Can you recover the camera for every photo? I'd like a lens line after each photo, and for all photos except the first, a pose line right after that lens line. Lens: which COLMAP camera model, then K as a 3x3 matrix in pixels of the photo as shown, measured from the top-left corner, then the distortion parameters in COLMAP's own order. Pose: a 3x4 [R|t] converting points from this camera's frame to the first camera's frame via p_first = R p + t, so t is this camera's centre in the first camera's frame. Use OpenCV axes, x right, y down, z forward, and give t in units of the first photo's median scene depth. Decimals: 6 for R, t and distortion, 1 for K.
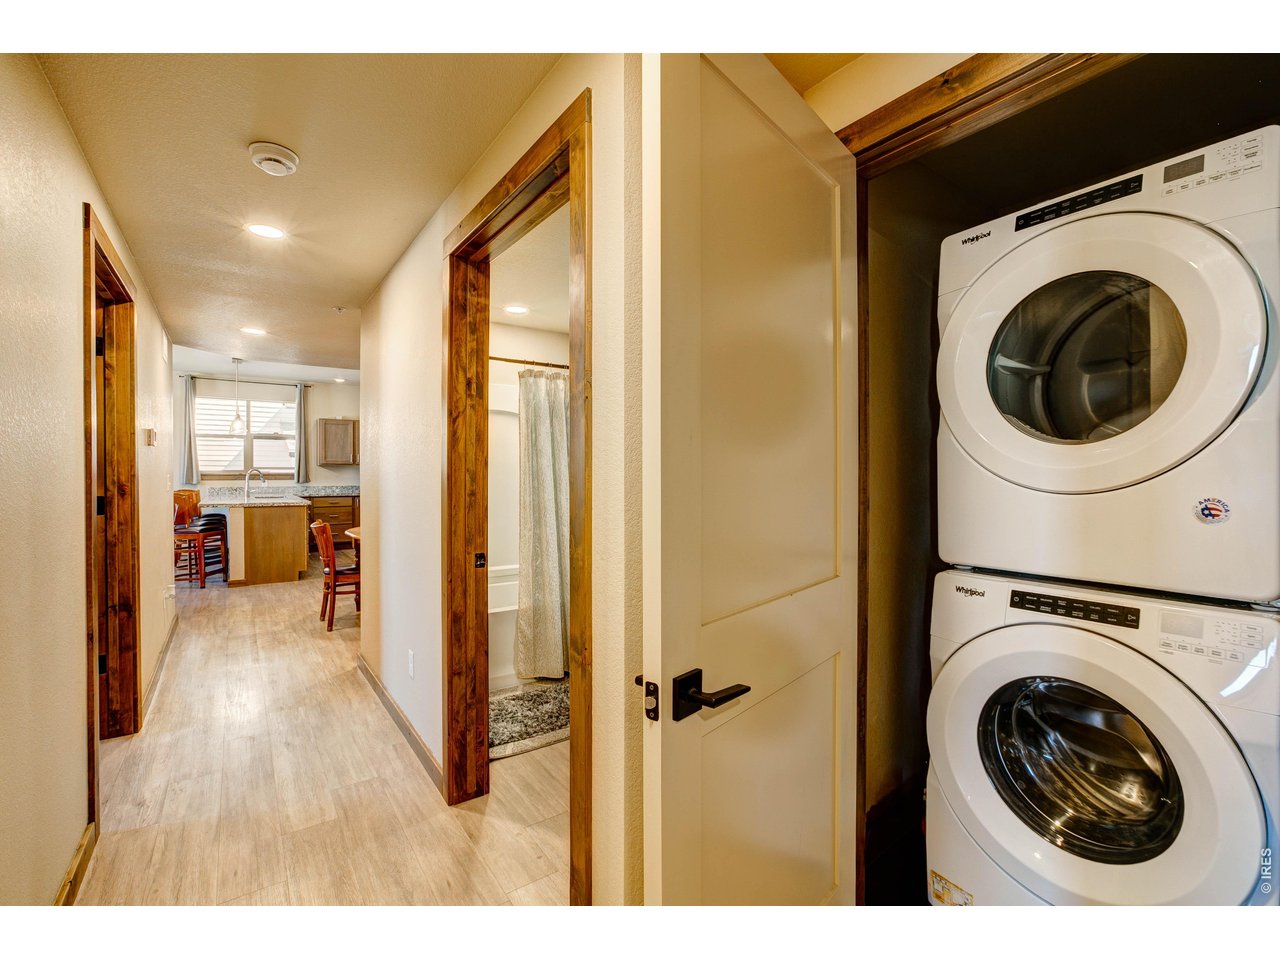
lens RADIAL K [[587.7, 0, 640.0], [0, 587.7, 480.0], [0, 0, 1]] dist [-0.037717, 0.013154]
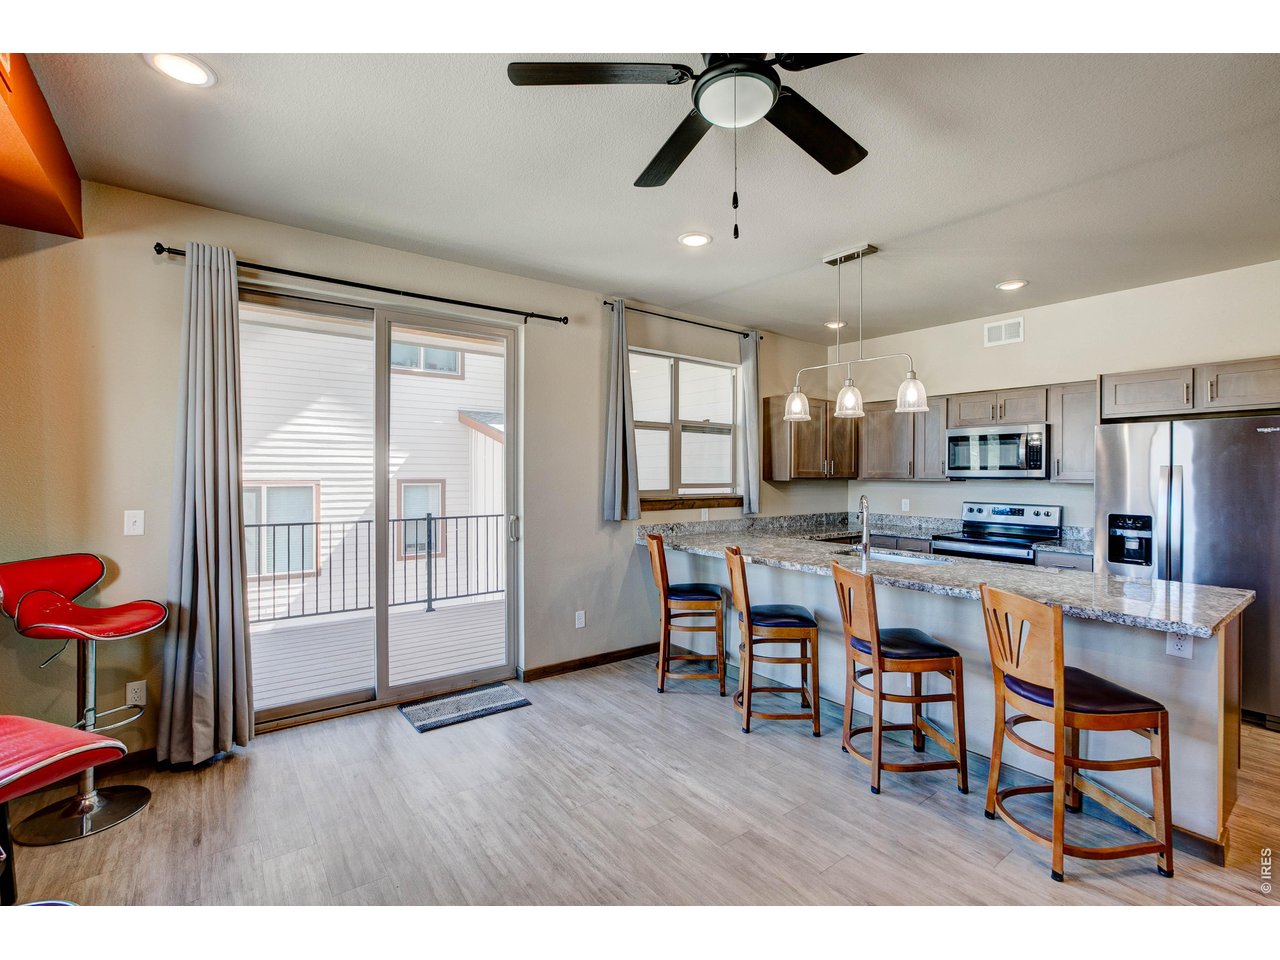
lens RADIAL K [[587.7, 0, 640.0], [0, 587.7, 480.0], [0, 0, 1]] dist [-0.037717, 0.013154]
pose [[0.999043, 0.001914, 0.043692, -1.058246], [-0.001808, 0.999995, -0.002468, -0.035111], [-0.043697, 0.002387, 0.999042, 0.667533]]
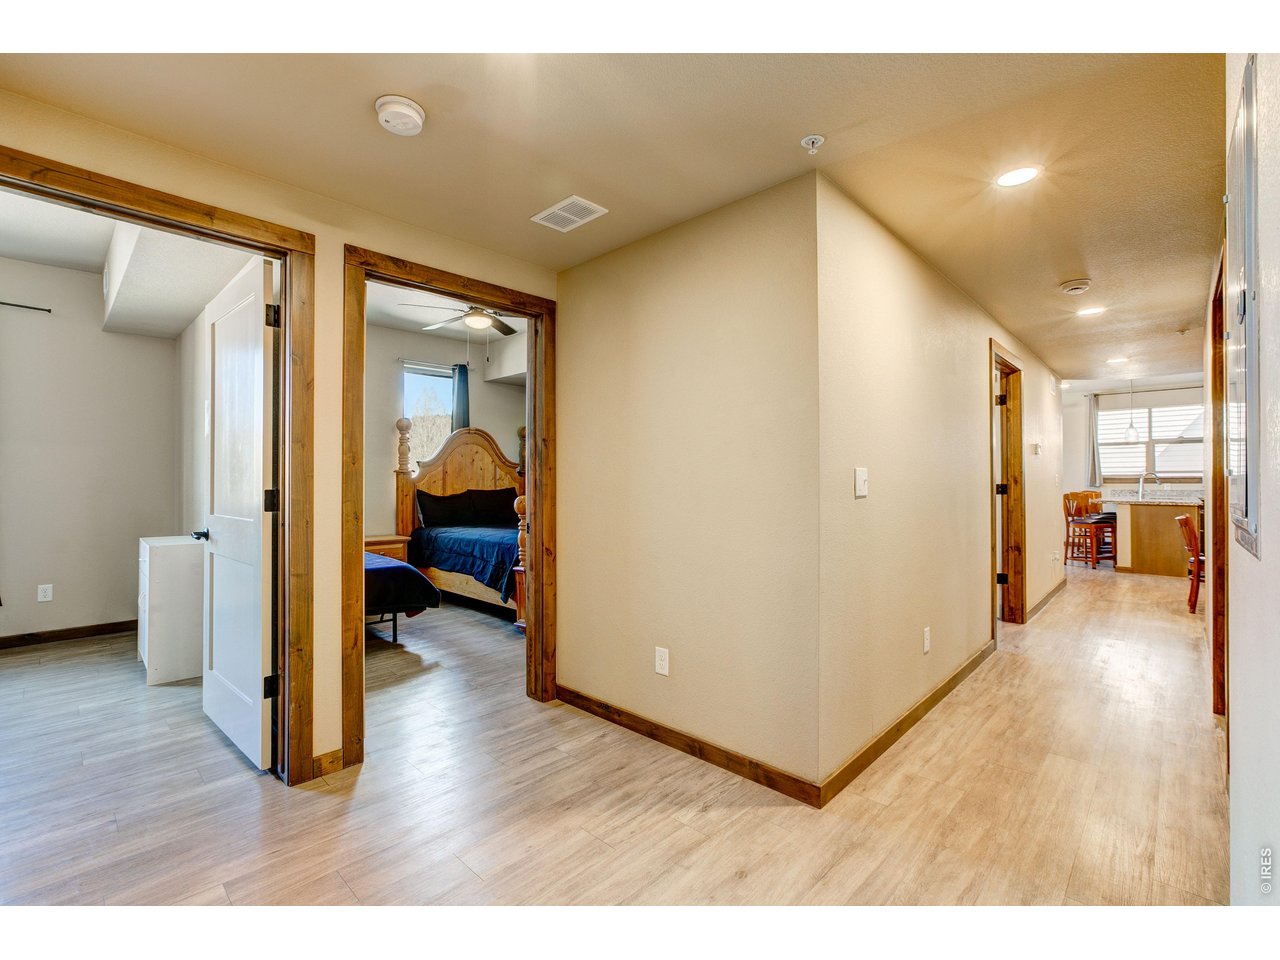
lens RADIAL K [[587.7, 0, 640.0], [0, 587.7, 480.0], [0, 0, 1]] dist [-0.037717, 0.013154]
pose [[0.207681, -0.010725, -0.978138, 0.227227], [-0.005720, 0.999909, -0.012178, 0.017306], [0.978180, 0.008124, 0.207601, -0.186949]]
